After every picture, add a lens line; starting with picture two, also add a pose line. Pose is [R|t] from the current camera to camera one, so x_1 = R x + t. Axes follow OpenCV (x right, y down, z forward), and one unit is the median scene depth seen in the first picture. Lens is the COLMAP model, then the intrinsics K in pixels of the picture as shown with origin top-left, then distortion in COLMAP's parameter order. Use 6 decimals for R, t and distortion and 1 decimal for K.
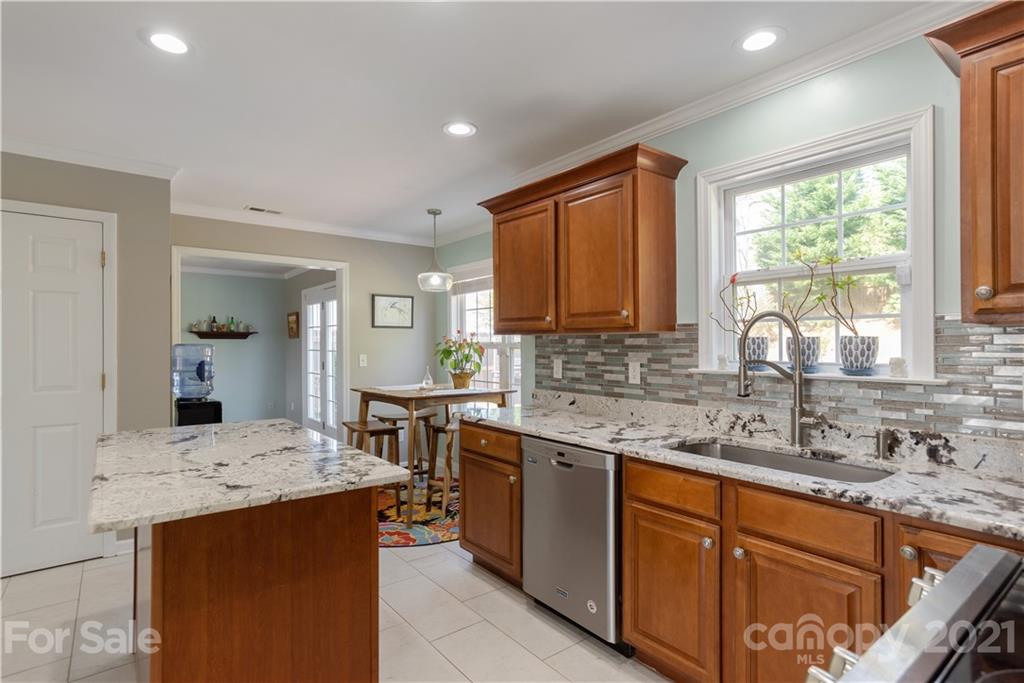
lens RADIAL K [[498.4, 0, 513.7], [0, 498.4, 342.3], [0, 0, 1]] dist [-0.020518, 0.011764]
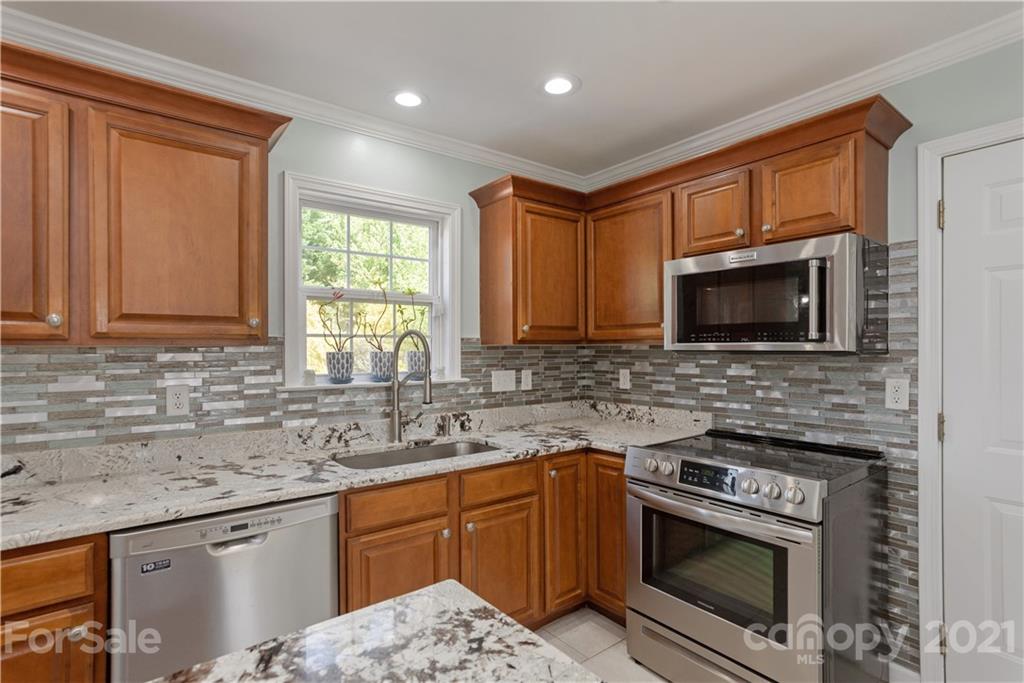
lens RADIAL K [[498.4, 0, 506.8], [0, 498.4, 350.9], [0, 0, 1]] dist [-0.020518, 0.011764]
pose [[0.032860, -0.007043, 0.999435, -0.470680], [0.000088, 0.999975, 0.007044, -0.015907], [-0.999460, -0.000144, 0.032860, 0.516834]]
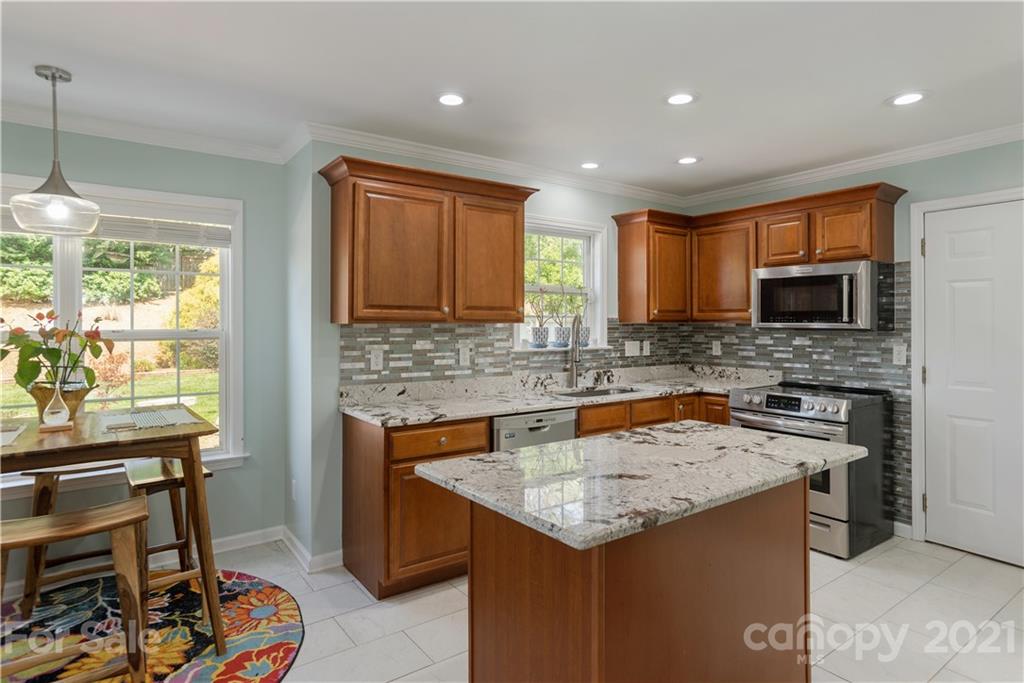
lens RADIAL K [[567.7, 0, 526.6], [0, 567.7, 316.7], [0, 0, 1]] dist [-0.021006, 0.008643]
pose [[0.040276, 0.008162, 0.999155, -1.141442], [-0.005580, 0.999953, -0.007943, -0.024768], [-0.999173, -0.005255, 0.040319, 0.818257]]
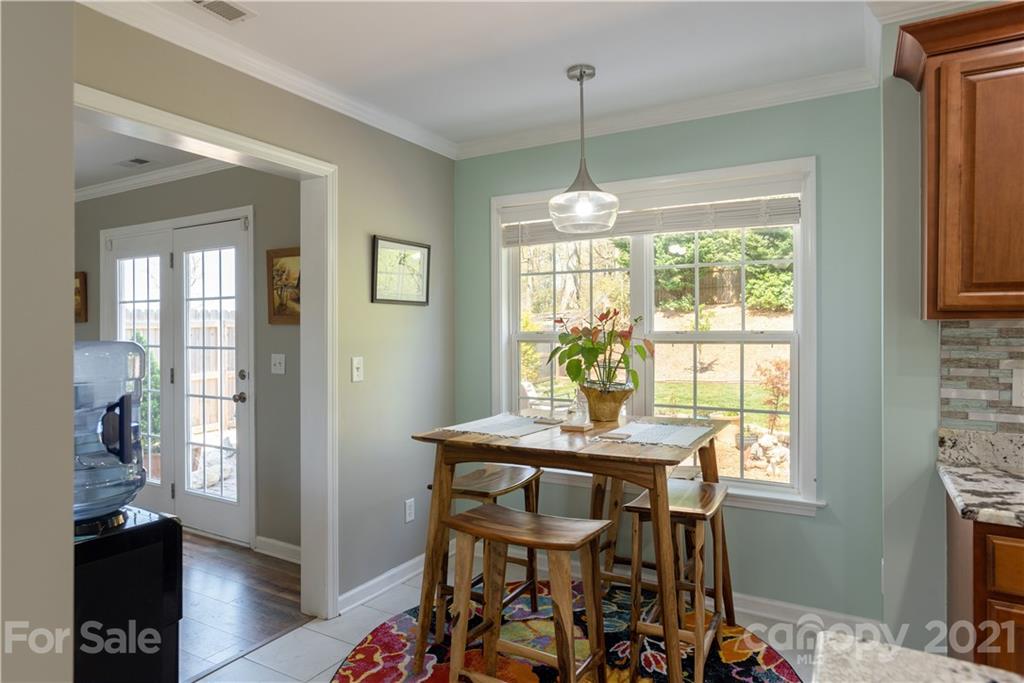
lens RADIAL K [[606.0, 0, 512.8], [0, 606.0, 330.4], [0, 0, 1]] dist [-0.006081, -0.000039]
pose [[0.938781, -0.002458, 0.344505, -0.705538], [0.000671, 0.999986, 0.005306, -0.008879], [-0.344513, -0.004750, 0.938769, 0.738777]]
